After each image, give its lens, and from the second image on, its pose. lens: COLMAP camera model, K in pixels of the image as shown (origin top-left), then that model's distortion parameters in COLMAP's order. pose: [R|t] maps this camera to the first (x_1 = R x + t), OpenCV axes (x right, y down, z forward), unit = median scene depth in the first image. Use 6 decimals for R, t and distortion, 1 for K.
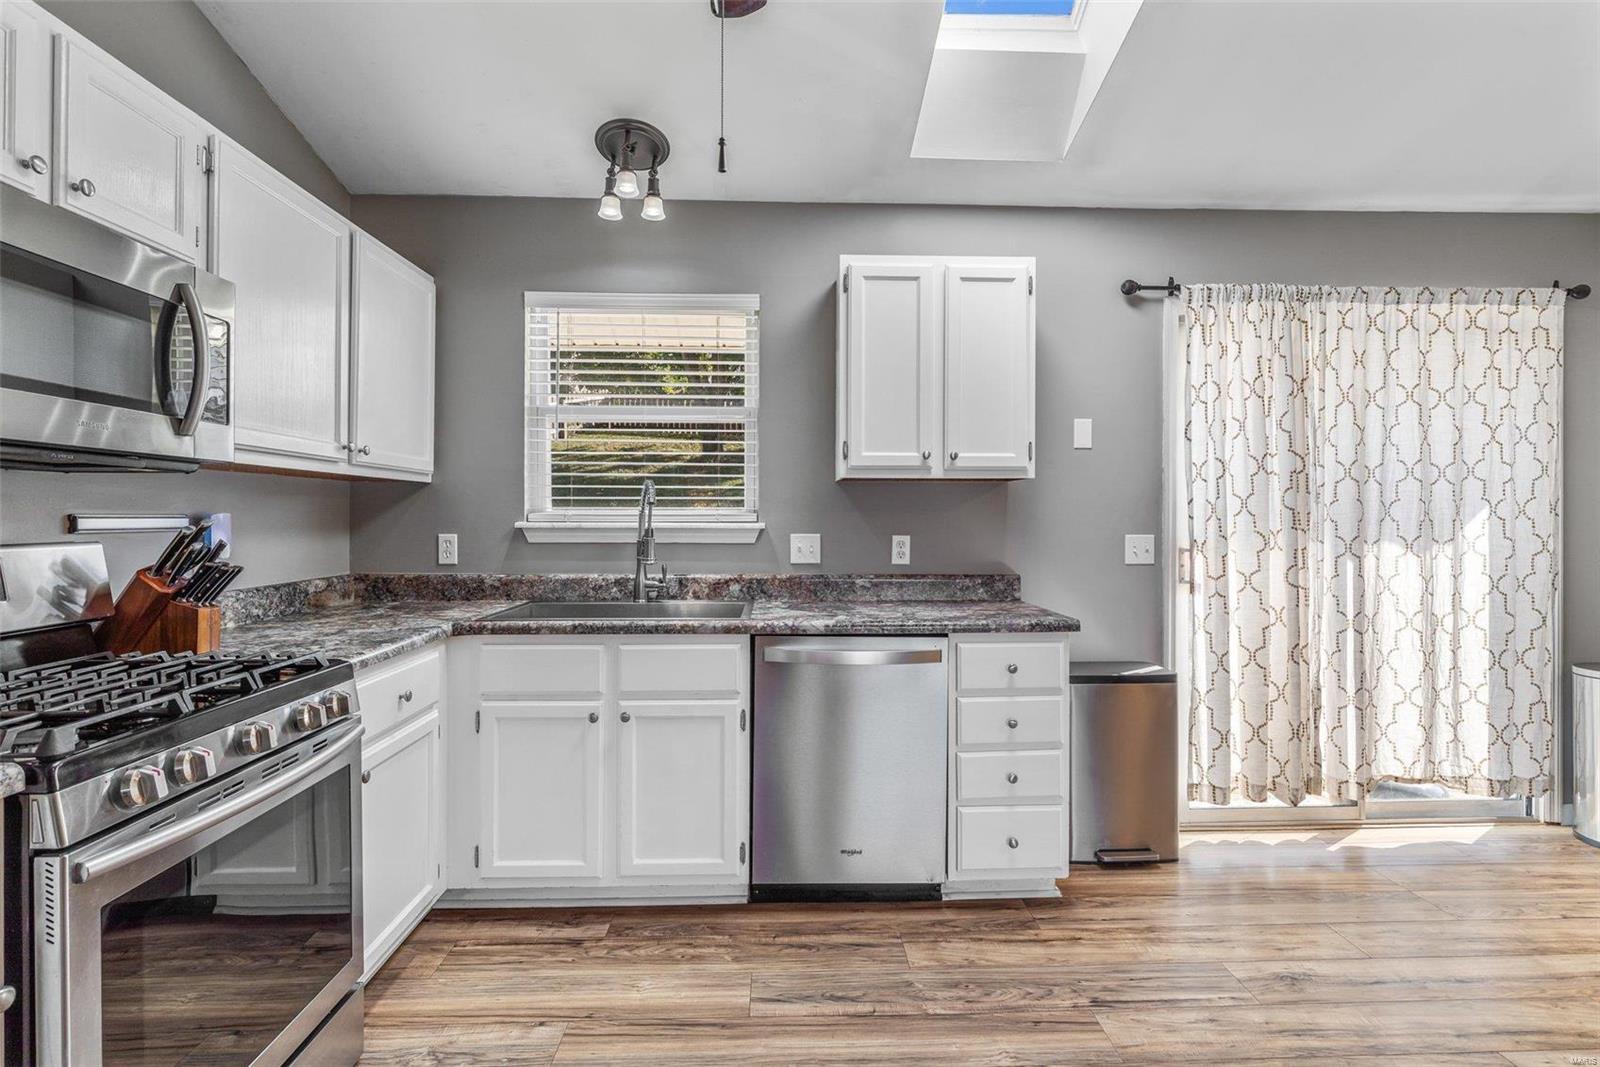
lens RADIAL K [[780.3, 0, 793.1], [0, 780.3, 527.6], [0, 0, 1]] dist [-0.001765, -0.002131]
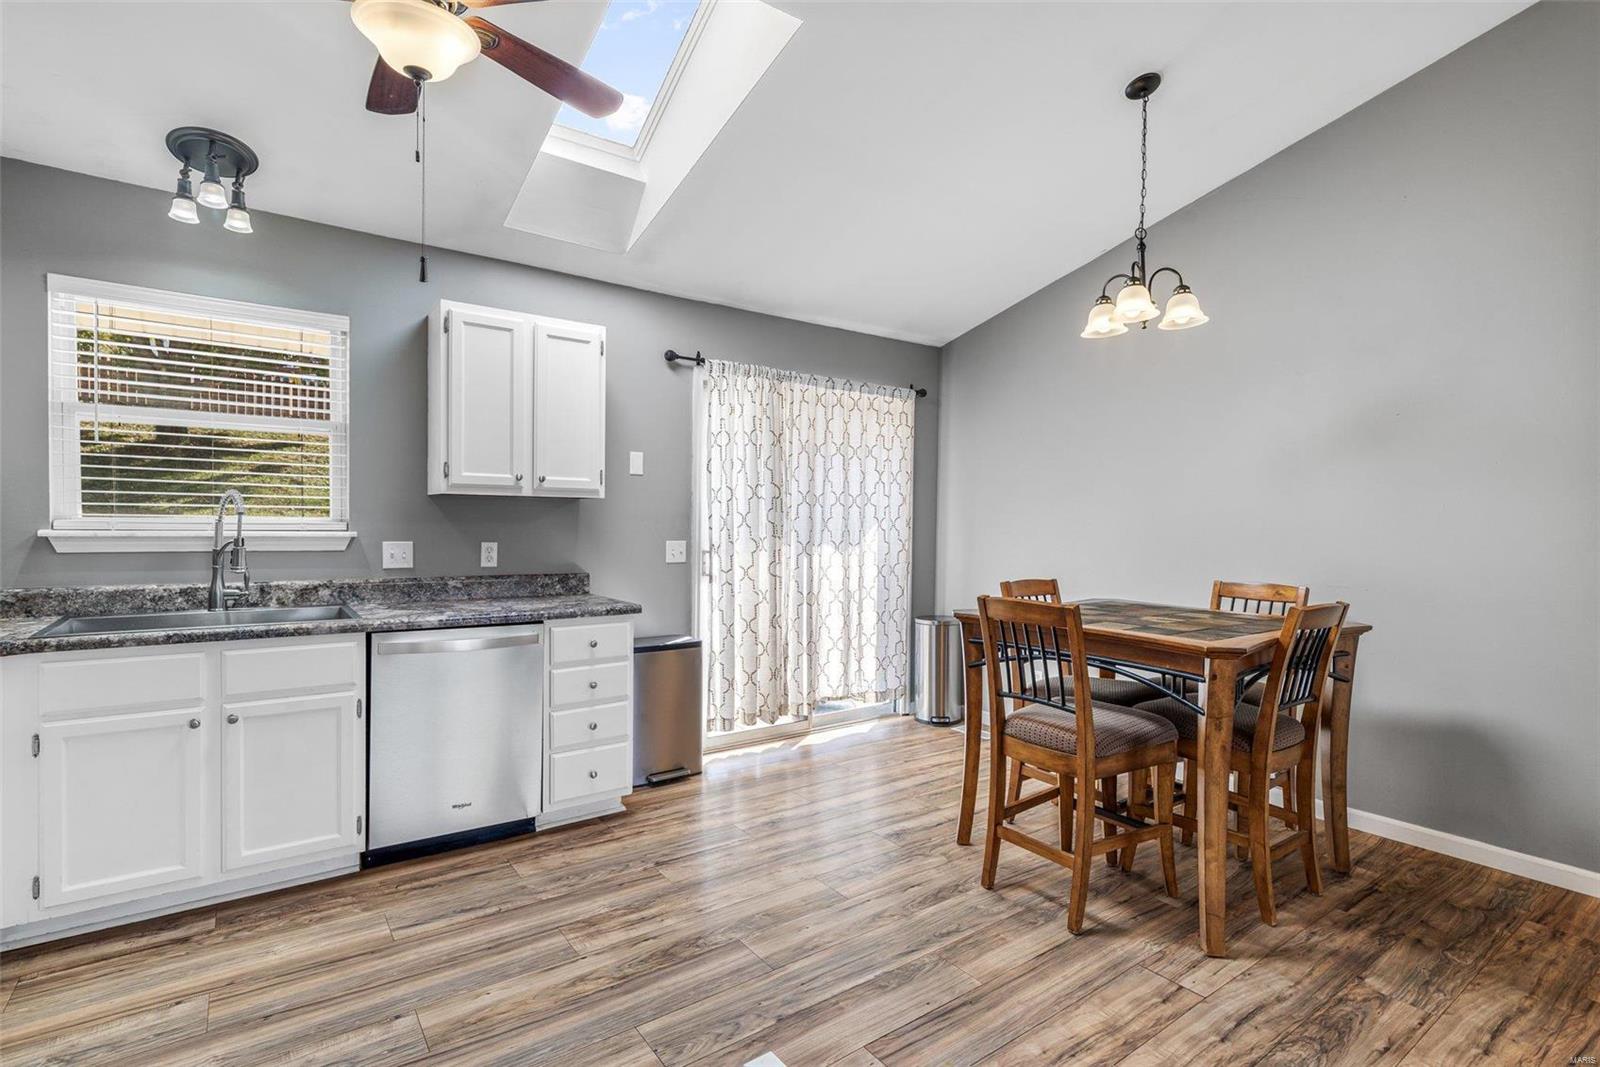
lens RADIAL K [[778.1, 0, 808.4], [0, 778.1, 544.7], [0, 0, 1]] dist [-0.003923, 0.002636]
pose [[0.820358, -0.006841, 0.571809, -0.139863], [-0.008754, 0.999661, 0.024519, -0.019507], [-0.571783, -0.025120, 0.820020, -0.236150]]
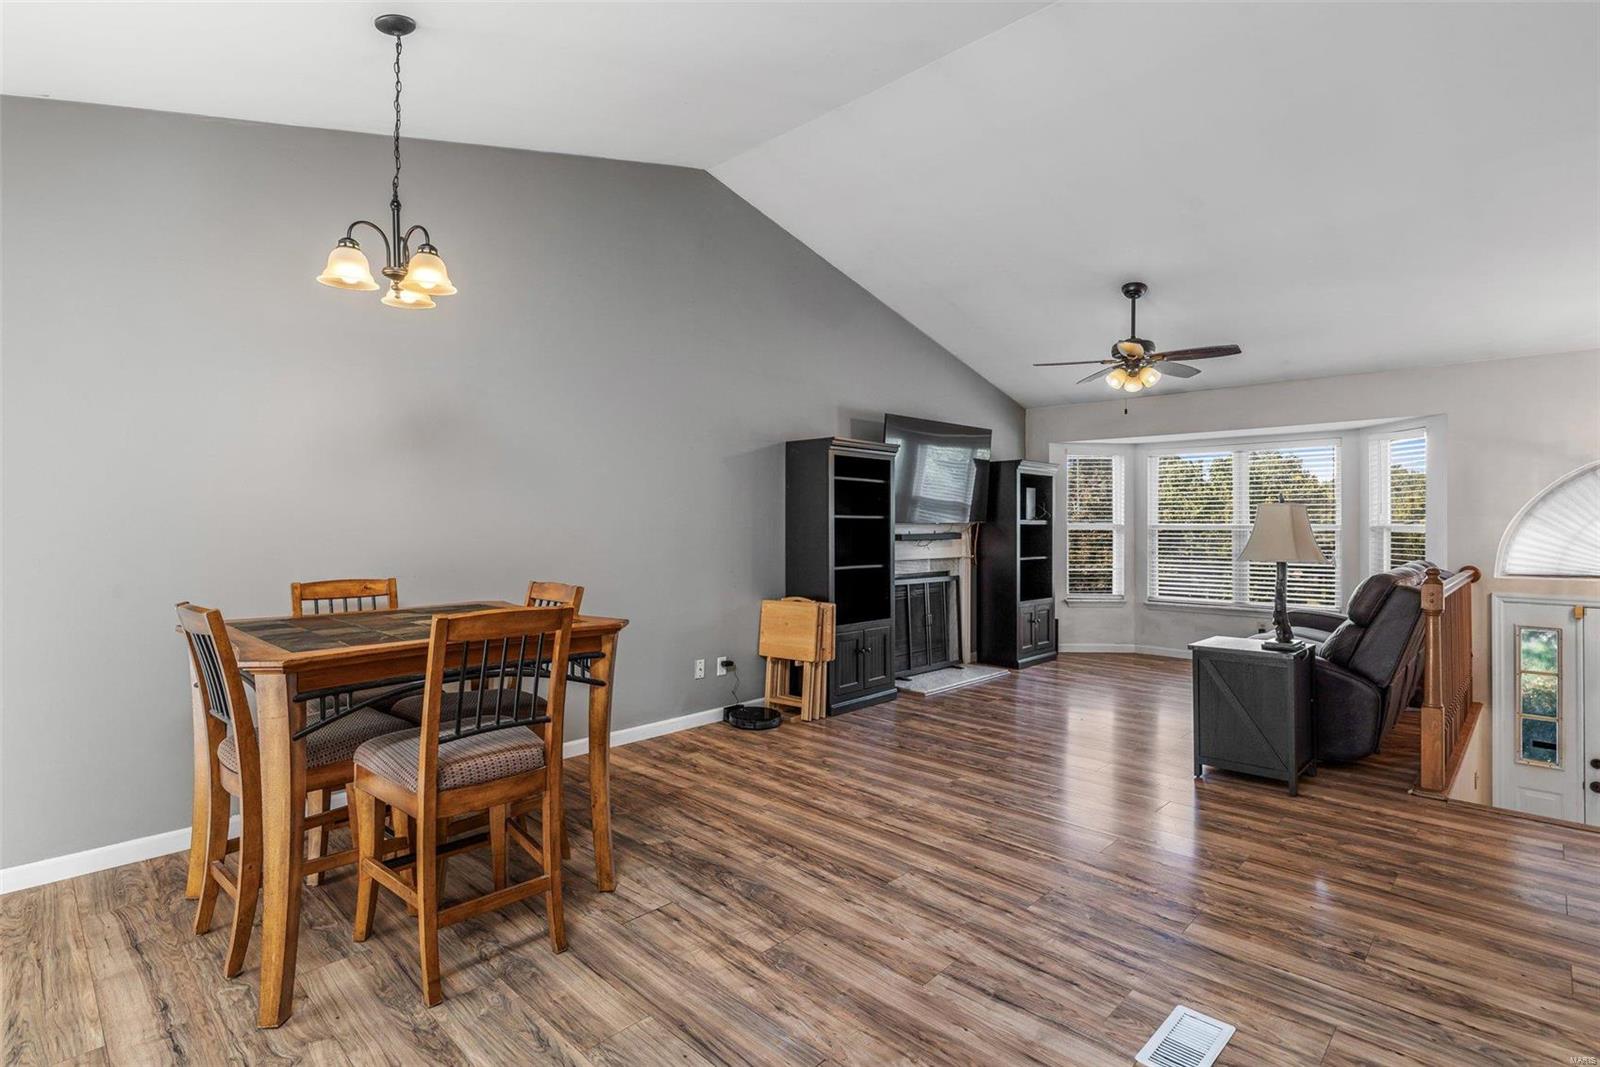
lens RADIAL K [[778.1, 0, 808.0], [0, 778.1, 518.0], [0, 0, 1]] dist [-0.003923, 0.002636]
pose [[-0.706411, 0.000996, 0.707801, -0.170414], [0.002231, 0.999997, 0.000820, -0.026460], [-0.707798, 0.002158, -0.706412, 0.644524]]
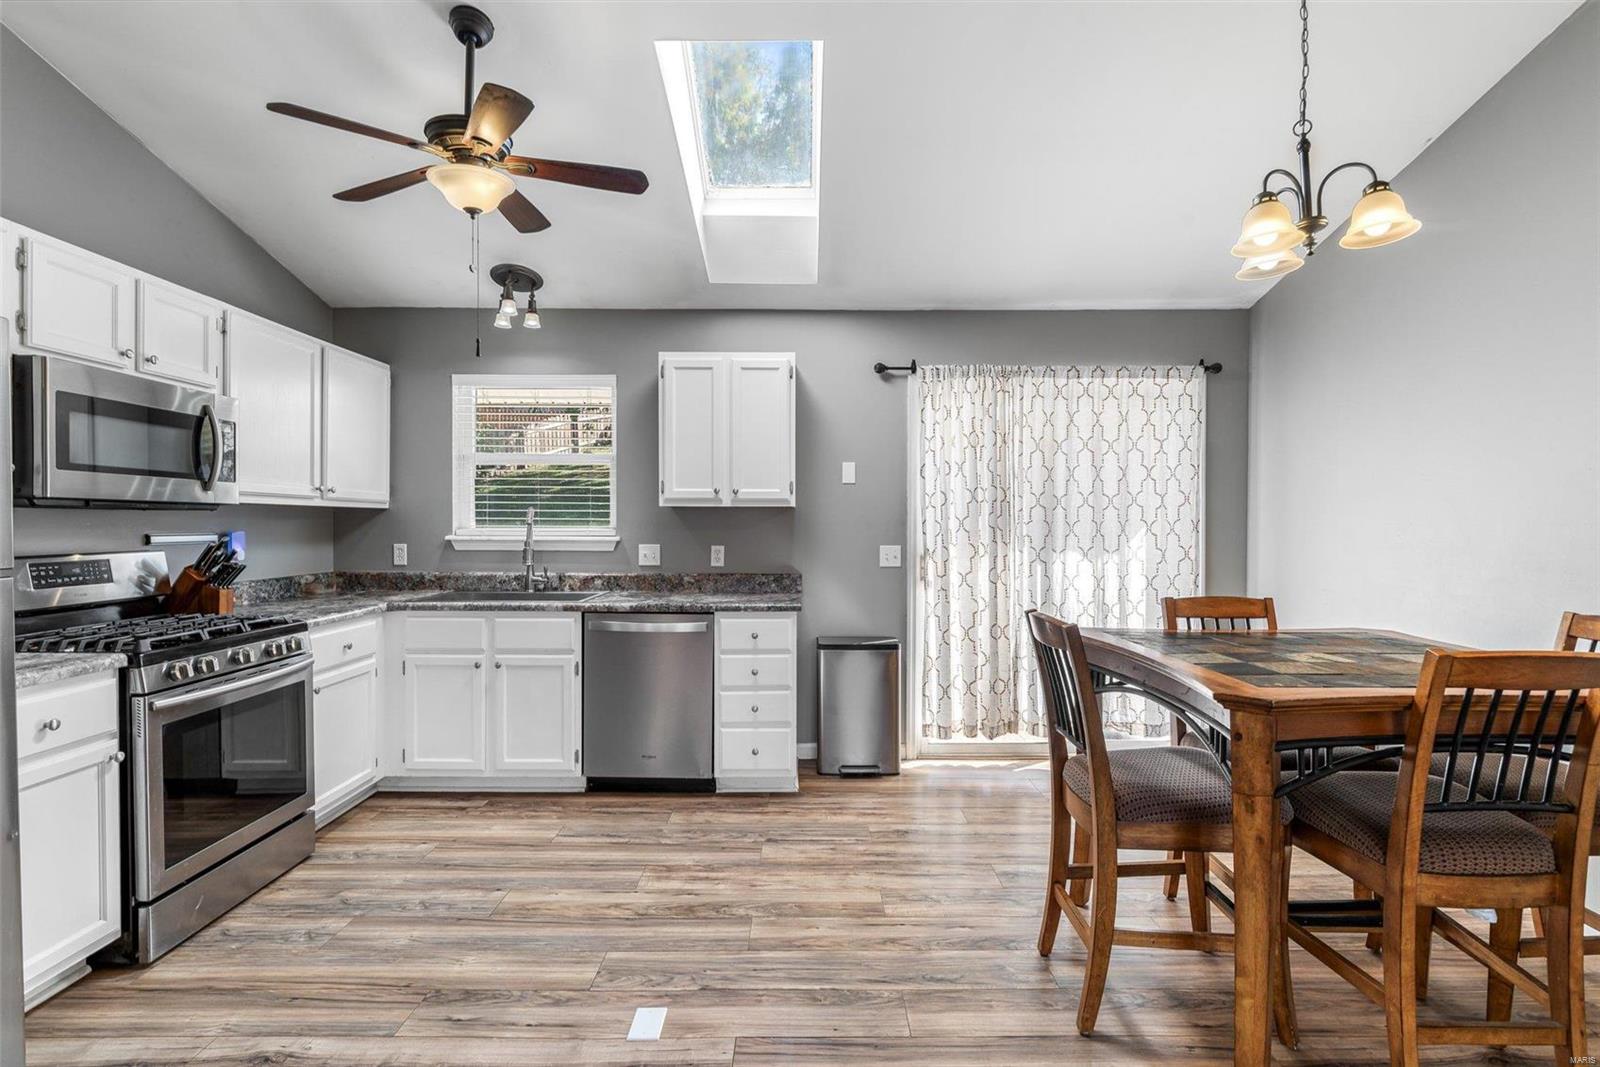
lens RADIAL K [[780.3, 0, 801.7], [0, 780.3, 535.3], [0, 0, 1]] dist [-0.001765, -0.002131]
pose [[0.999470, 0.002383, -0.032480, 0.340977], [-0.002150, 0.999972, 0.007208, -0.019287], [0.032496, -0.007134, 0.999446, -0.402500]]
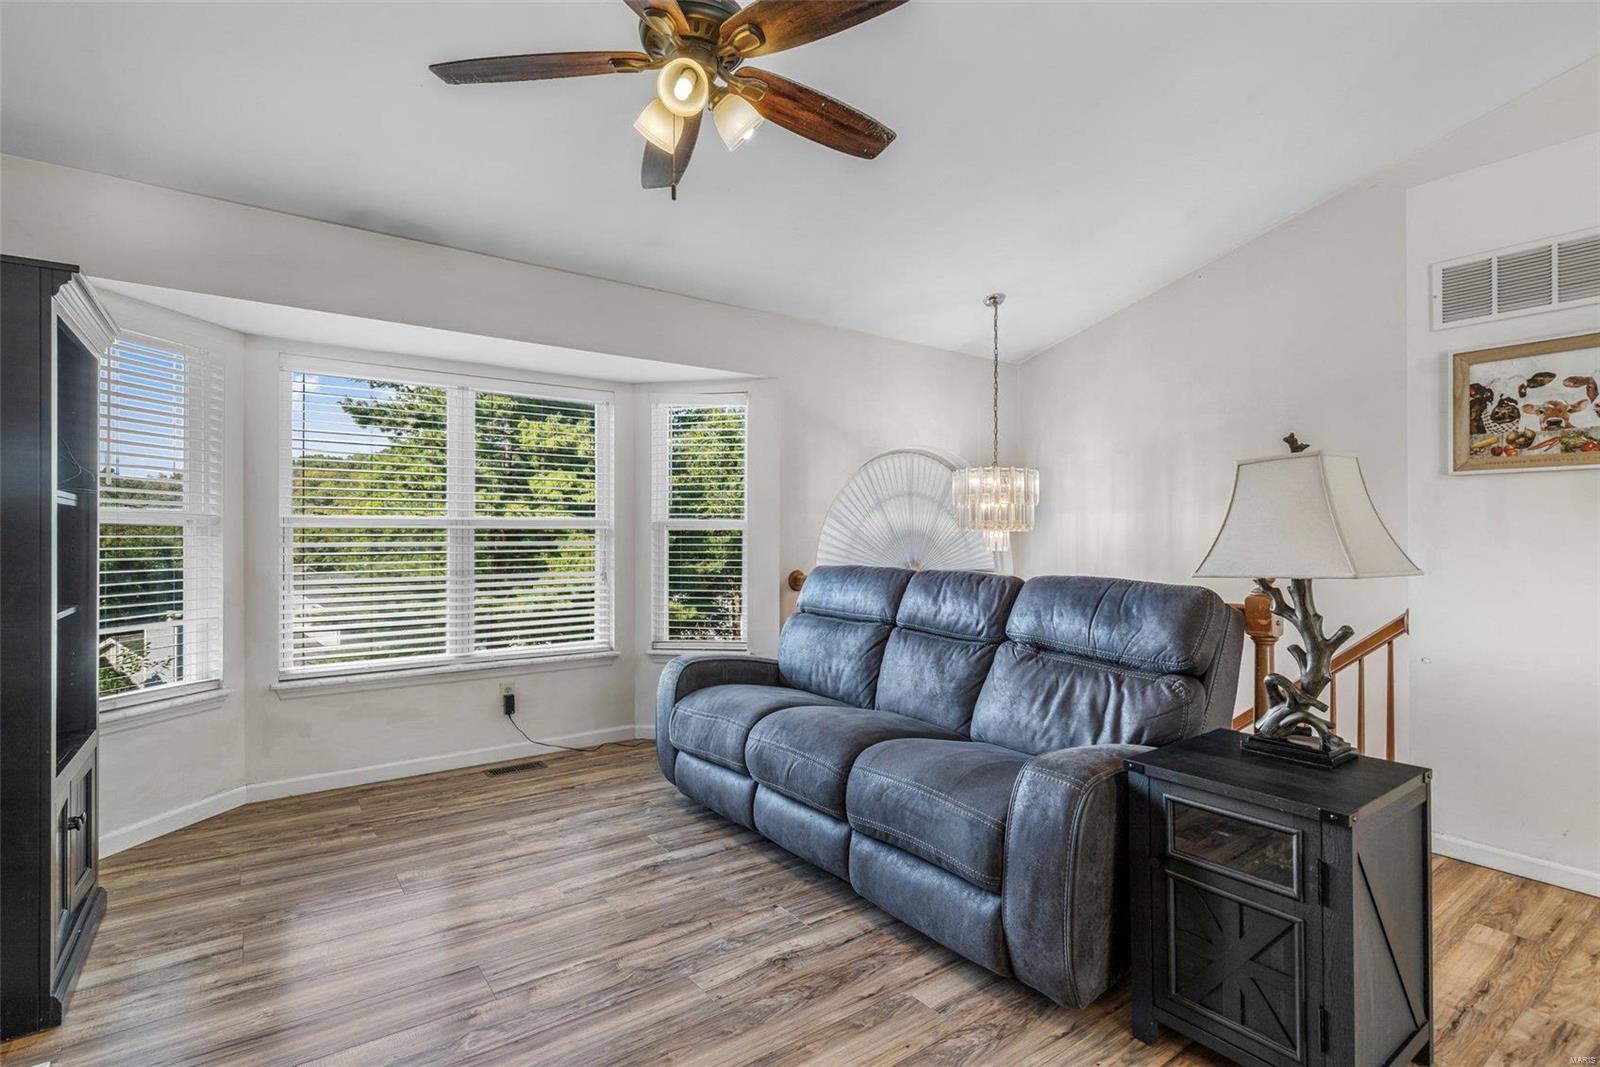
lens RADIAL K [[778.1, 0, 826.8], [0, 778.1, 531.1], [0, 0, 1]] dist [-0.003923, 0.002636]
pose [[-0.808163, -0.005694, -0.588932, 0.865380], [-0.007718, 0.999970, 0.000923, 0.016585], [0.588908, 0.005291, -0.808182, -0.564799]]
